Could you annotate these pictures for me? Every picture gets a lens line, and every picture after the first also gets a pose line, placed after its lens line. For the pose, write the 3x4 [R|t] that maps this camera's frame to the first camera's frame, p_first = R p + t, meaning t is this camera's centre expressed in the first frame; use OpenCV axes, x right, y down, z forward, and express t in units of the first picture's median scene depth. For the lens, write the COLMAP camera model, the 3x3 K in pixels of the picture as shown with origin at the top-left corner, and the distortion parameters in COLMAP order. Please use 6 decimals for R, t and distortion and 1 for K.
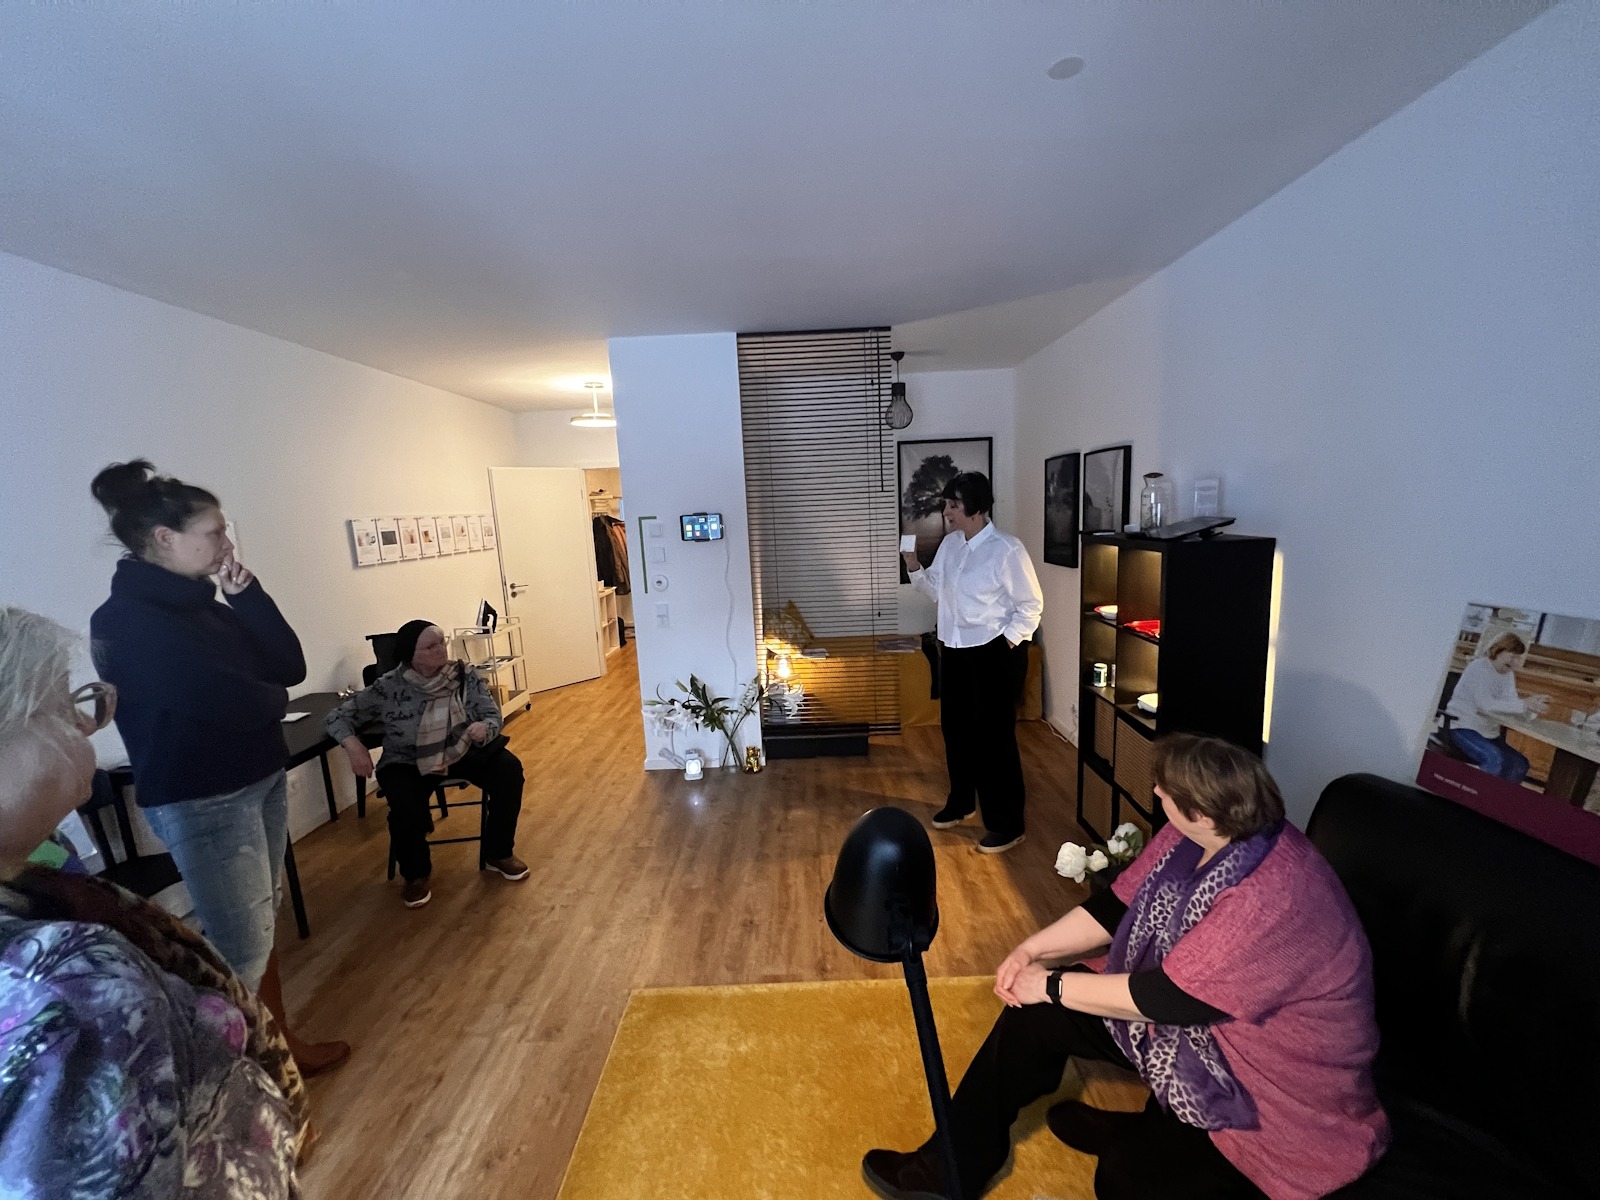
lens RADIAL K [[615.3, 0, 800.0], [0, 615.3, 600.0], [0, 0, 1]] dist [0.000893, 0.000127]
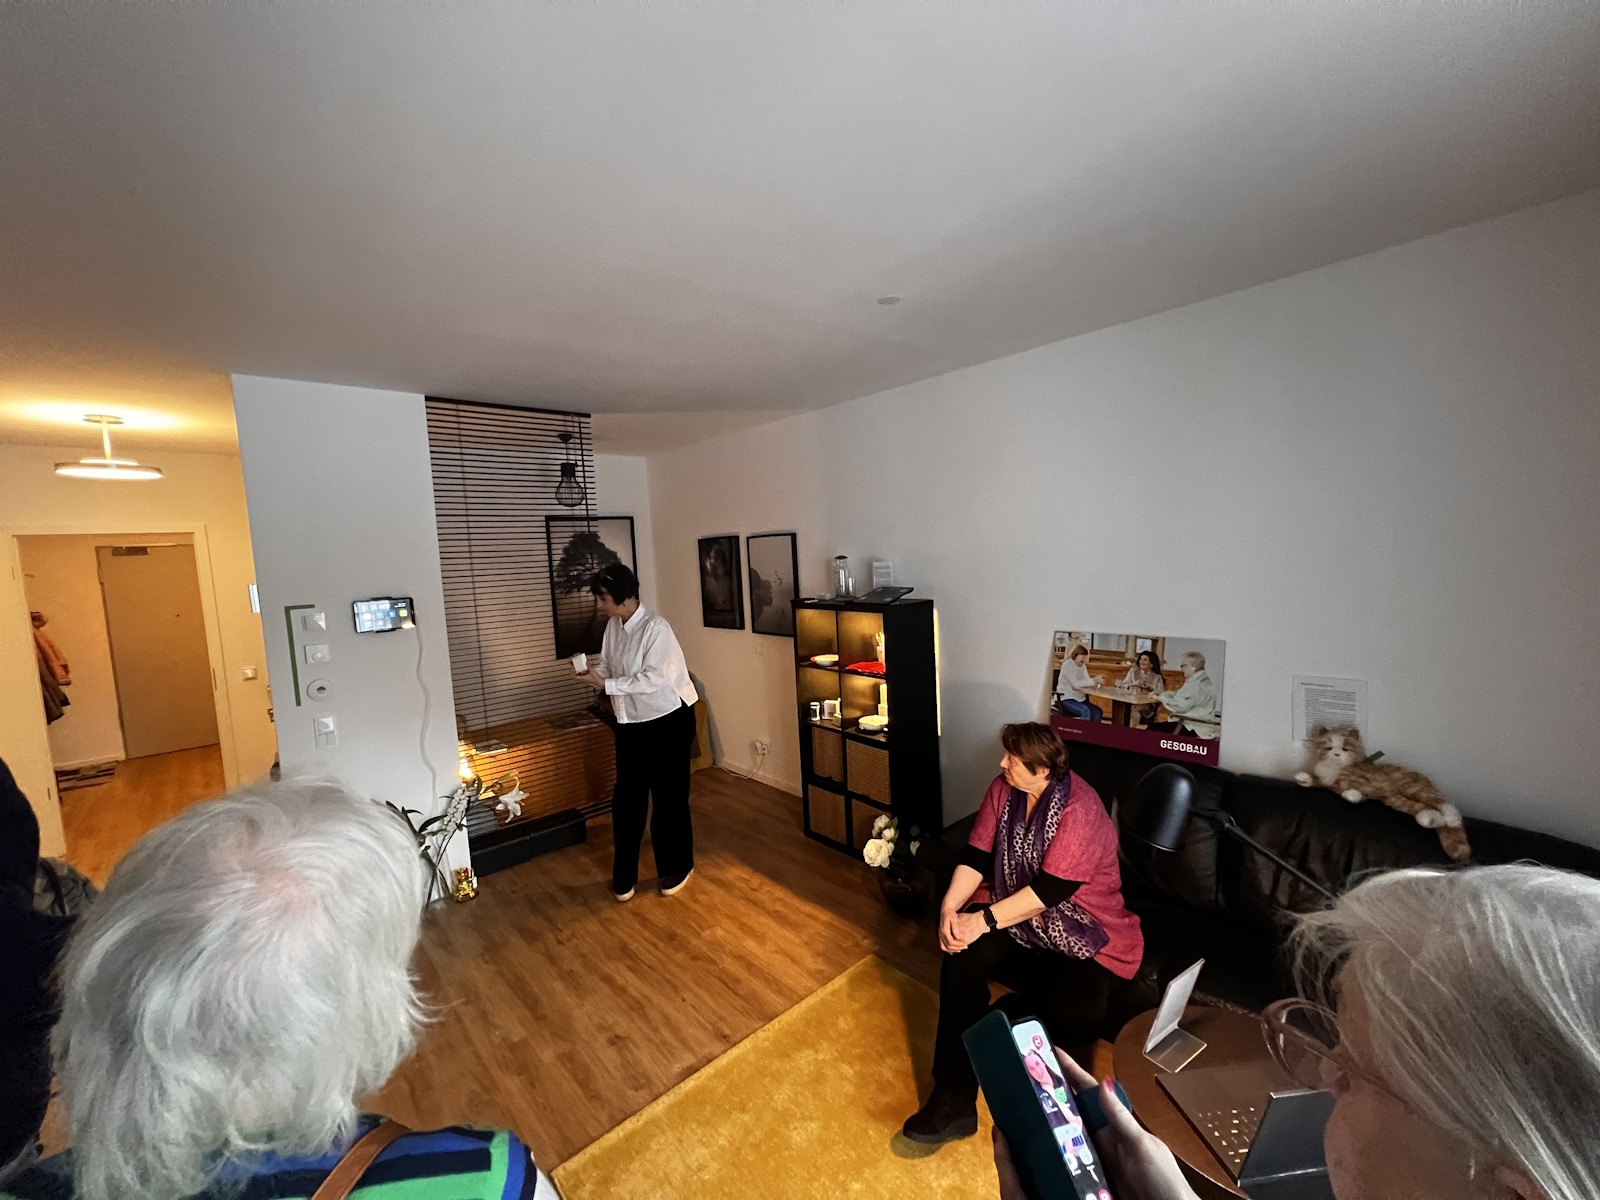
lens RADIAL K [[595.1, 0, 800.0], [0, 595.1, 600.0], [0, 0, 1]] dist [-0.000739, -0.000147]
pose [[0.770508, -0.045171, 0.635827, -0.427697], [0.114596, 0.991050, -0.068463, -0.035735], [-0.627044, 0.125615, 0.768789, 0.063571]]
